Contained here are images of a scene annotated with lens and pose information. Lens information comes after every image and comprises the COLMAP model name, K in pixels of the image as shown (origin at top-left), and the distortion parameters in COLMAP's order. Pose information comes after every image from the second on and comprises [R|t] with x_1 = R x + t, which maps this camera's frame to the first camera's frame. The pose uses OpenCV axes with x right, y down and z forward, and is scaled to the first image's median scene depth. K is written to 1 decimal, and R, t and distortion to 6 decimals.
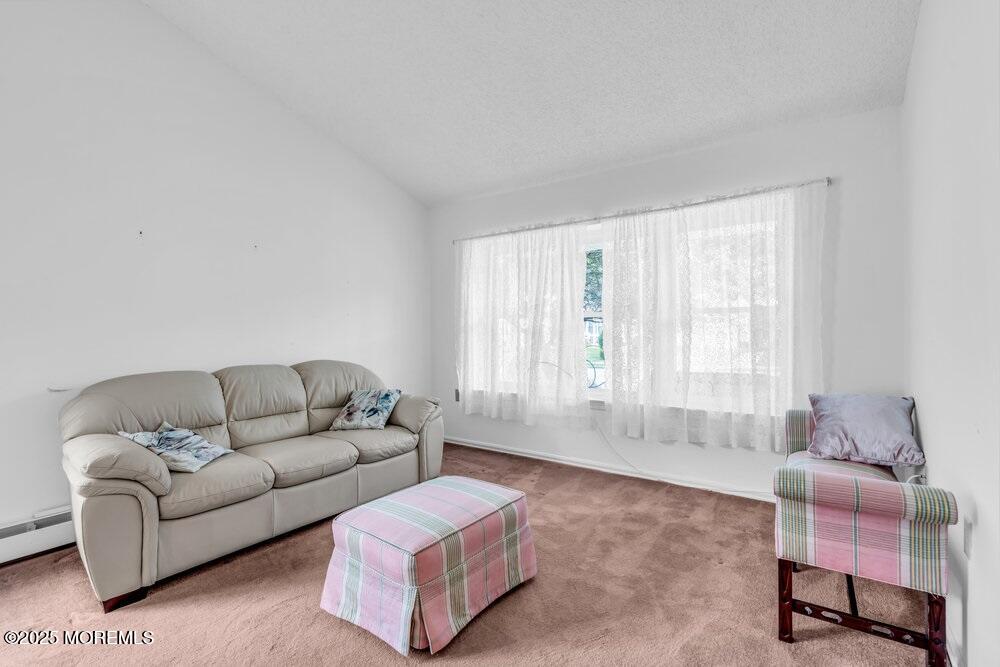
lens RADIAL K [[459.0, 0, 501.8], [0, 459.0, 328.0], [0, 0, 1]] dist [-0.000519, 0.000097]
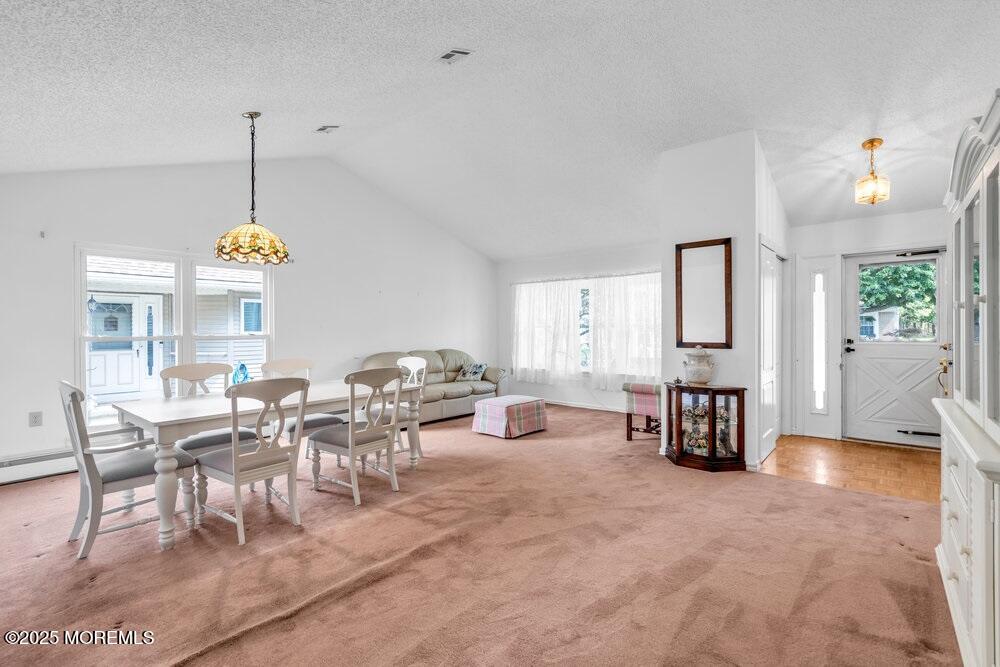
lens RADIAL K [[459.0, 0, 501.8], [0, 459.0, 328.0], [0, 0, 1]] dist [-0.000519, 0.000097]
pose [[0.996303, 0.007579, -0.085578, 0.020175], [-0.007628, 0.999971, -0.000242, -0.024905], [0.085574, 0.000894, 0.996331, -1.046340]]
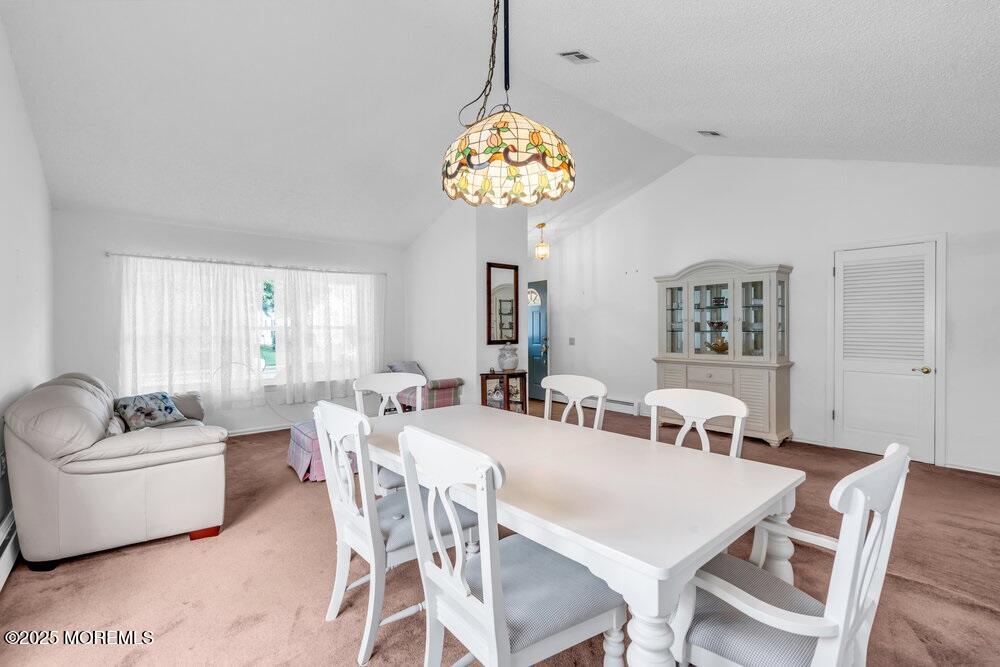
lens RADIAL K [[459.0, 0, 501.8], [0, 459.0, 328.0], [0, 0, 1]] dist [-0.000519, 0.000097]
pose [[0.241964, 0.010580, 0.970228, -1.189140], [0.002109, 0.999932, -0.011430, -0.014714], [-0.970283, 0.004812, 0.241925, -0.129435]]
